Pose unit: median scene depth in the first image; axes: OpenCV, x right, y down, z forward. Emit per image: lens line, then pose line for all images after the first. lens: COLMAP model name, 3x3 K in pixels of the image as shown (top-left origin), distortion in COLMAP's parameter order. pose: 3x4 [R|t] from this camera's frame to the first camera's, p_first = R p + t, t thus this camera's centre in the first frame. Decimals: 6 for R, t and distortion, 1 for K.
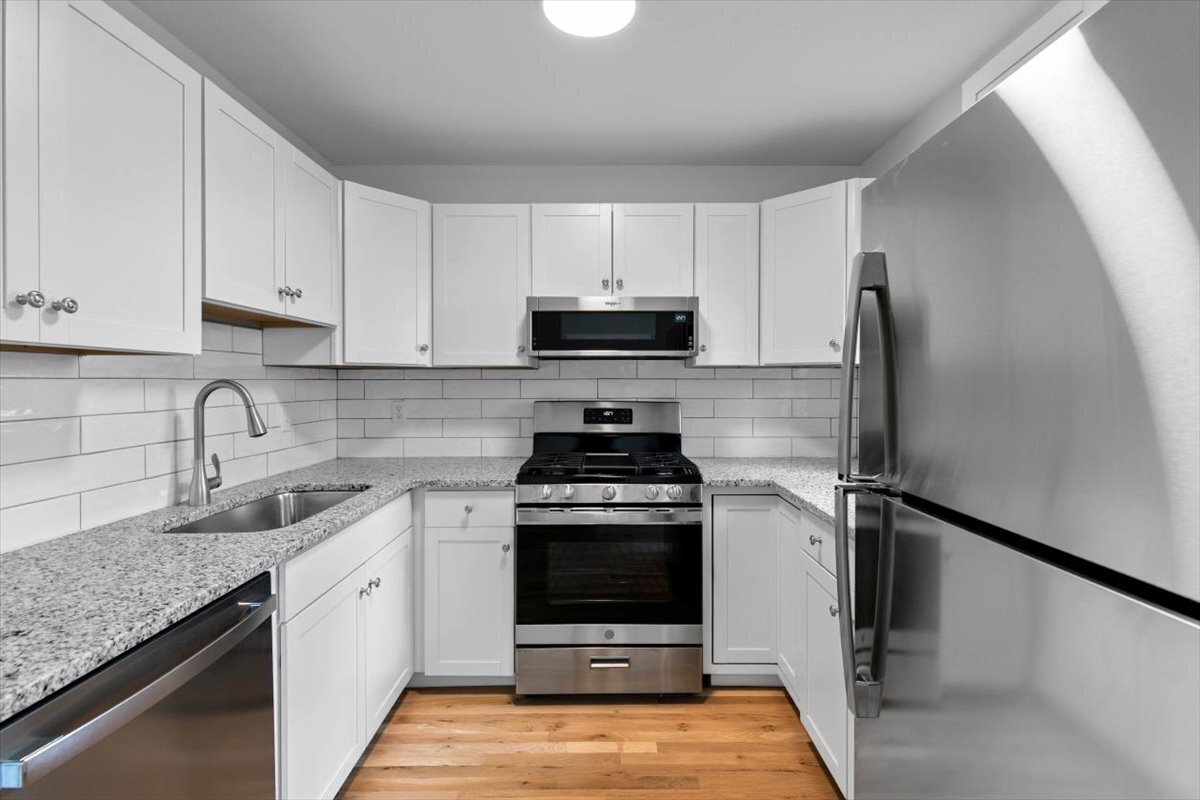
lens RADIAL K [[541.7, 0, 606.6], [0, 541.7, 386.7], [0, 0, 1]] dist [0.001856, -0.000100]
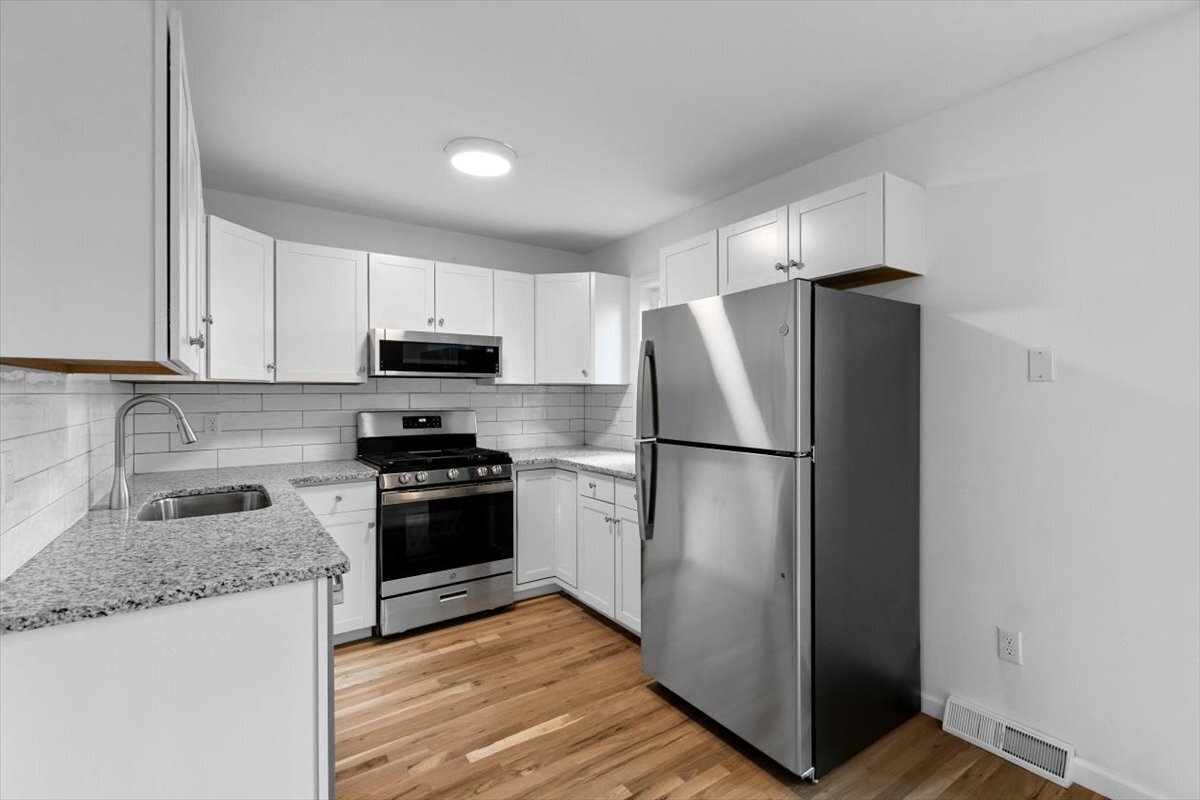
lens RADIAL K [[541.9, 0, 607.4], [0, 541.9, 396.5], [0, 0, 1]] dist [0.004429, -0.000267]
pose [[0.820499, -0.003160, 0.571639, -0.452403], [0.006638, 0.999970, -0.004001, 0.001616], [-0.571609, 0.007077, 0.820496, -0.369749]]
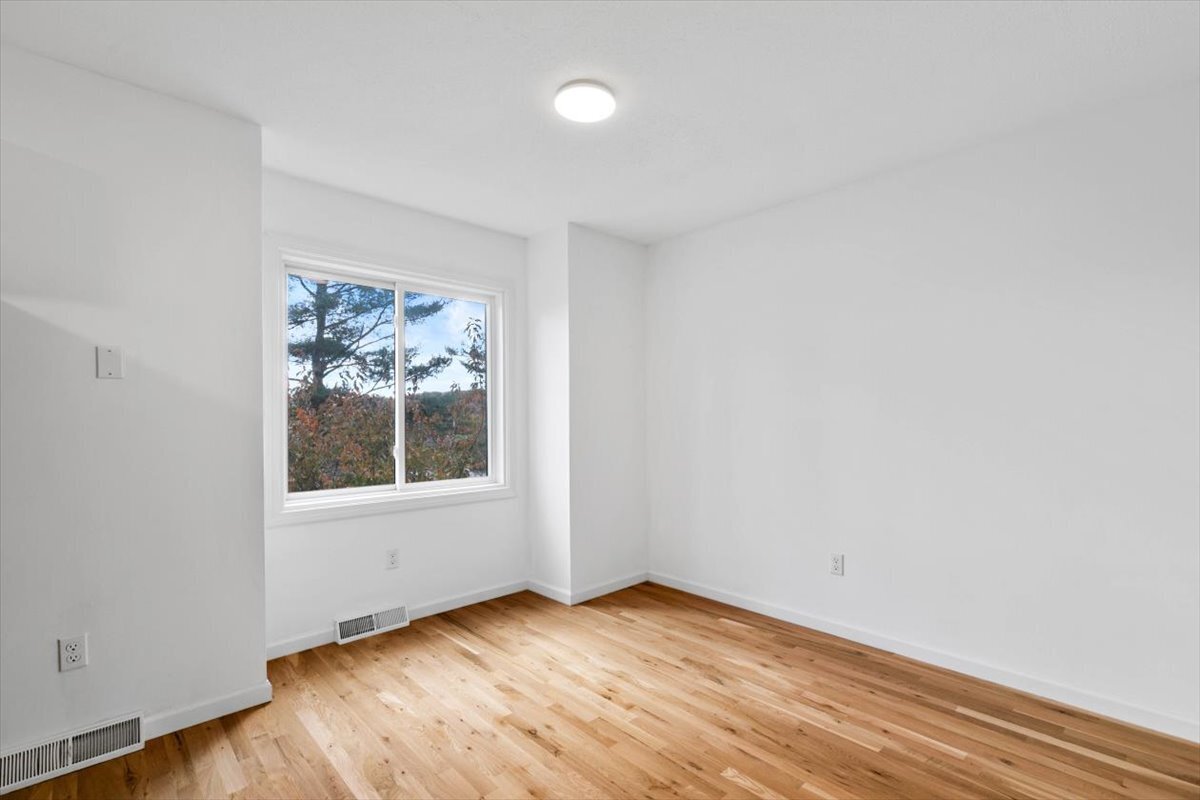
lens RADIAL K [[546.7, 0, 607.1], [0, 546.7, 416.7], [0, 0, 1]] dist [0.008087, -0.000045]
pose [[-0.688729, -0.000849, 0.725018, -0.607232], [0.009080, 0.999911, 0.009796, 0.038928], [-0.724962, 0.013330, -0.688660, -0.032457]]
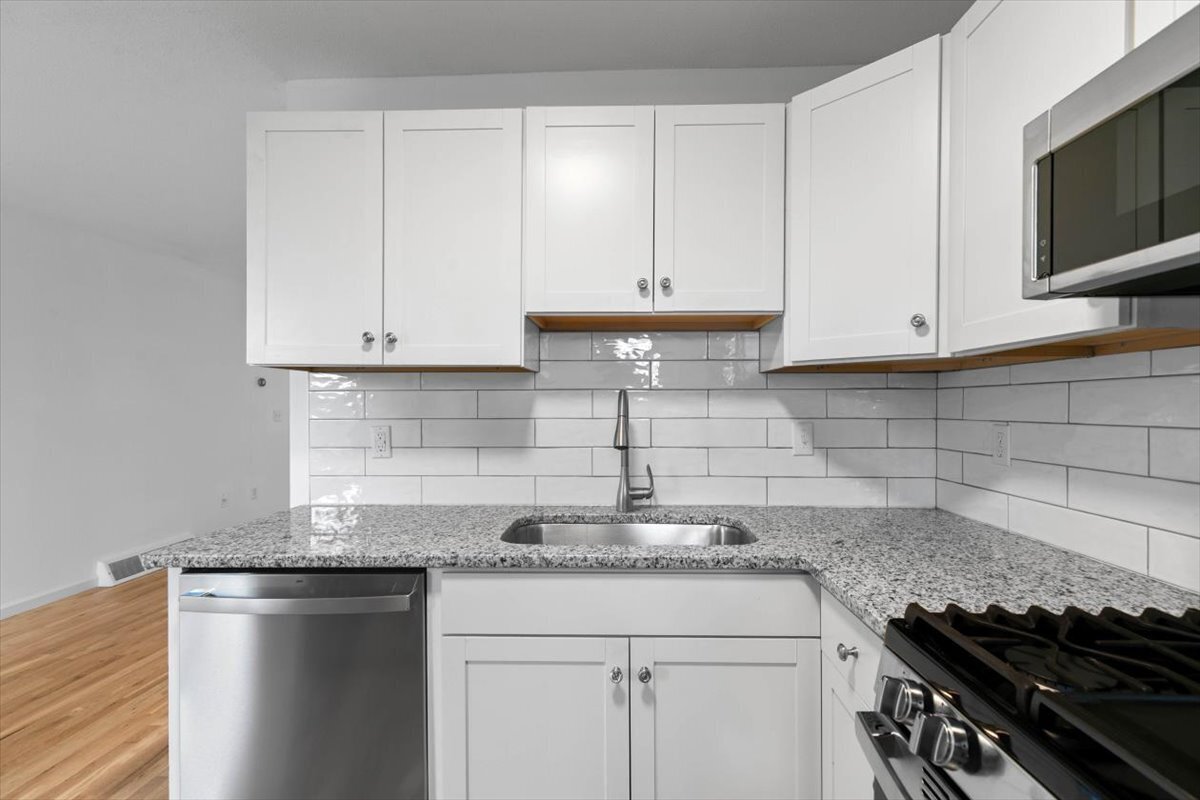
lens RADIAL K [[538.3, 0, 607.7], [0, 538.3, 405.6], [0, 0, 1]] dist [0.008463, -0.000250]
pose [[-0.038786, 0.003020, -0.999243, 0.216702], [-0.008415, 0.999959, 0.003348, 0.011278], [0.999212, 0.008539, -0.038759, 0.797501]]
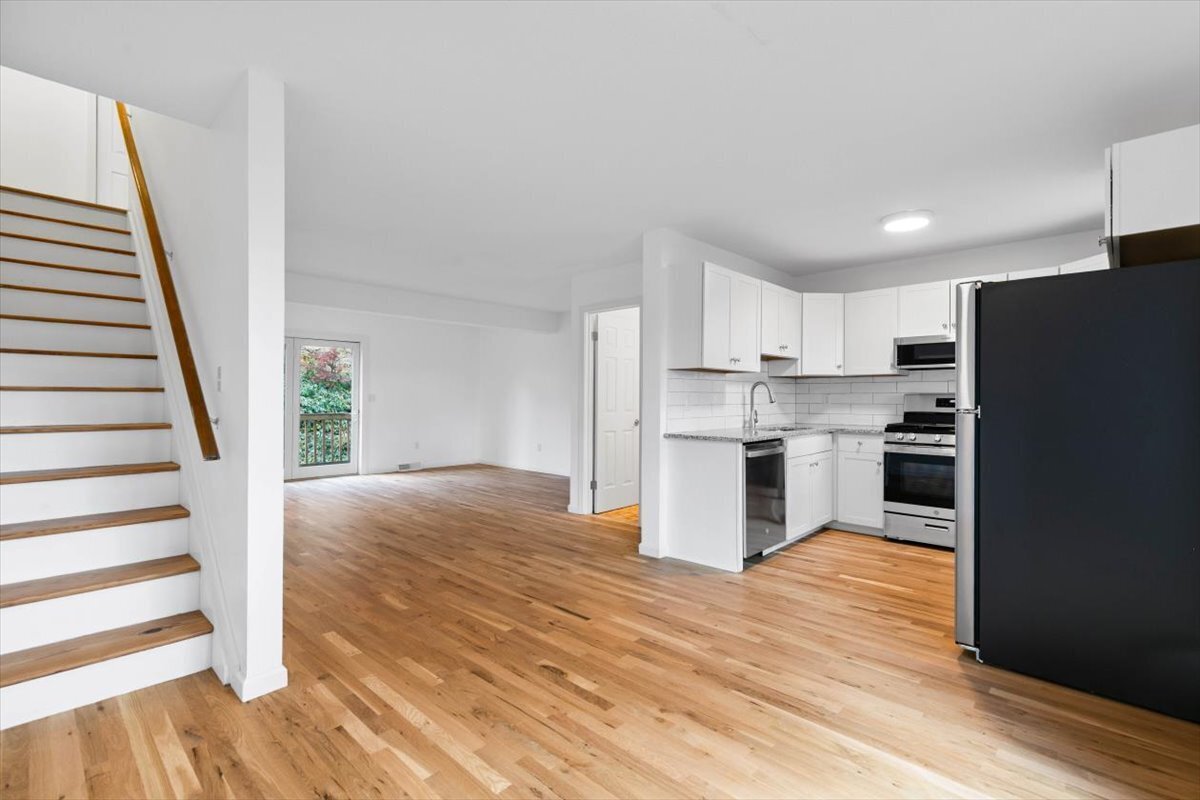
lens RADIAL K [[541.9, 0, 607.4], [0, 541.9, 396.5], [0, 0, 1]] dist [0.004429, -0.000267]
pose [[0.727024, 0.001723, -0.686610, 0.461238], [-0.010015, 0.999917, -0.008096, 0.071535], [0.686539, 0.012762, 0.726981, -1.160736]]
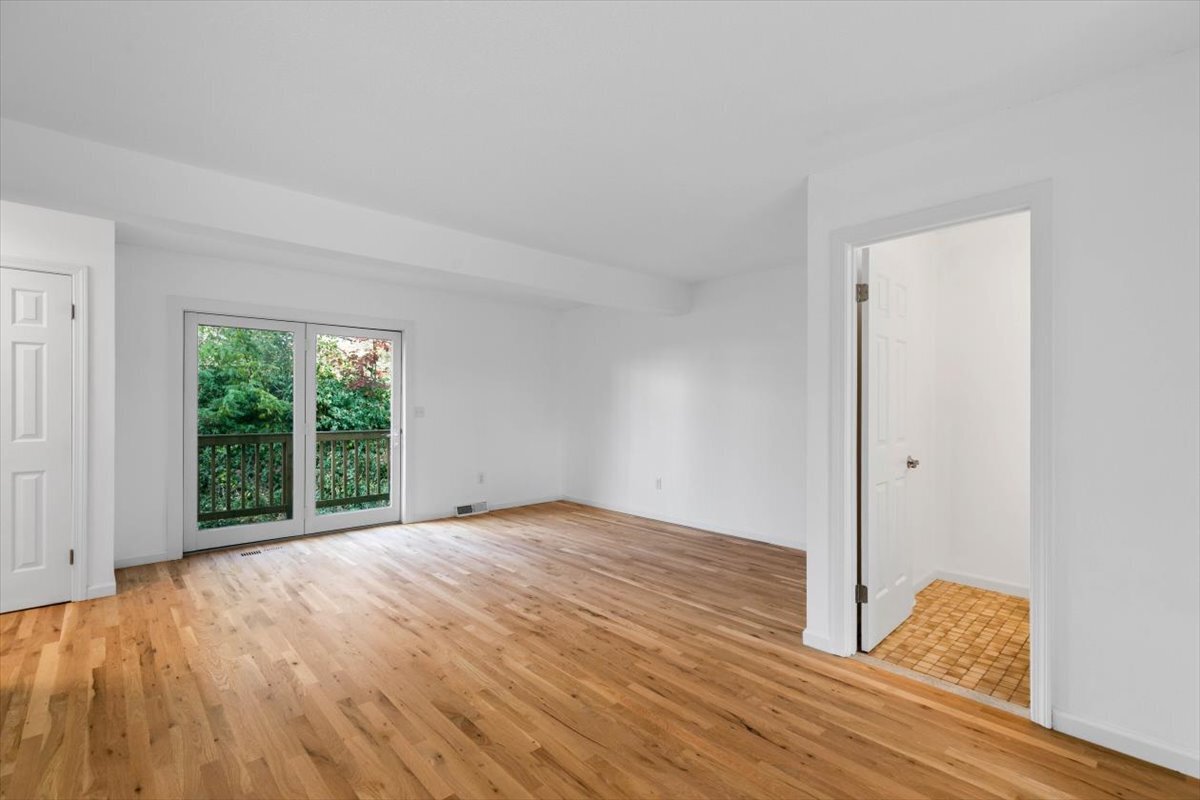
lens RADIAL K [[538.3, 0, 607.7], [0, 538.3, 405.6], [0, 0, 1]] dist [0.008463, -0.000250]
pose [[0.678572, 0.003325, -0.734527, -0.770744], [-0.007373, 0.999970, -0.002285, 0.039258], [0.734497, 0.006966, 0.678576, -0.650627]]
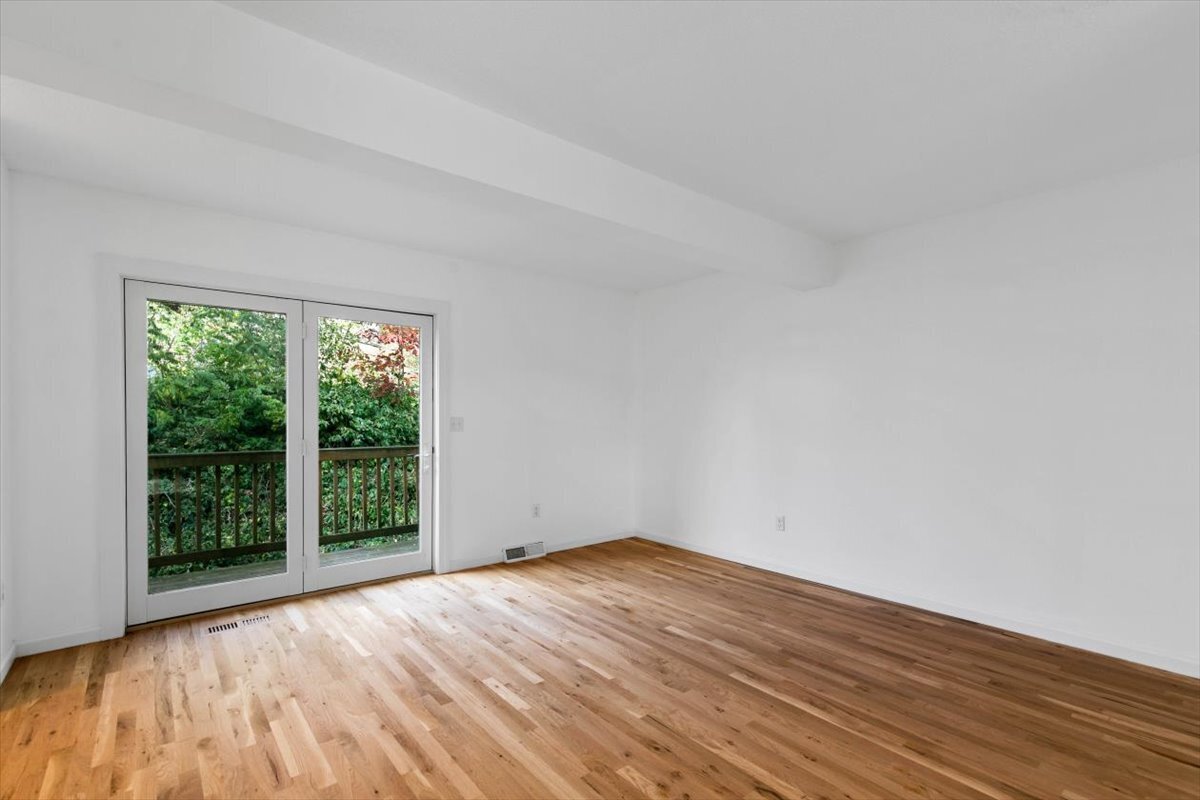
lens RADIAL K [[546.7, 0, 607.1], [0, 546.7, 416.7], [0, 0, 1]] dist [0.008087, -0.000045]
pose [[0.637527, 0.004204, -0.770417, -1.412164], [-0.007784, 0.999969, -0.000985, 0.041905], [0.770389, 0.006625, 0.637540, -0.403451]]
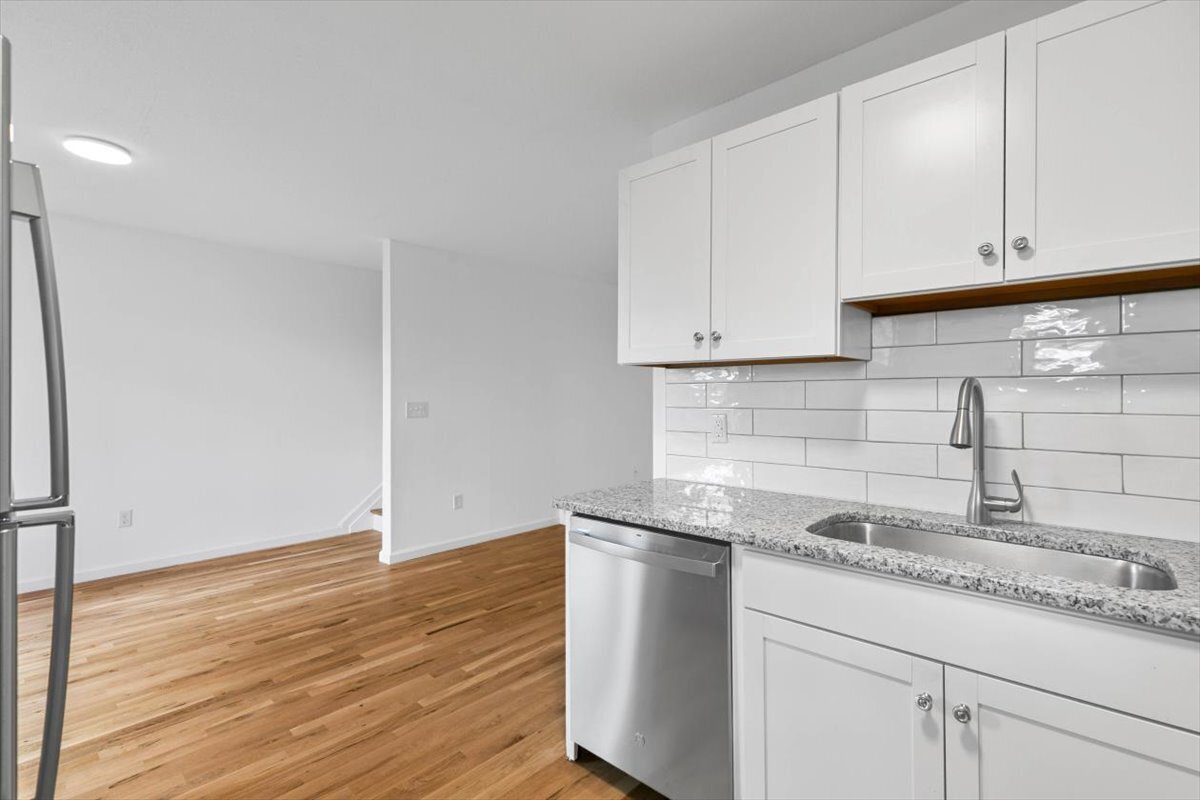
lens RADIAL K [[541.6, 0, 605.5], [0, 541.6, 392.2], [0, 0, 1]] dist [0.004177, -0.000387]
pose [[-0.673506, -0.004531, -0.739168, 0.222459], [-0.006567, 0.999978, -0.000146, 0.011583], [0.739152, 0.004756, -0.673521, 0.904799]]
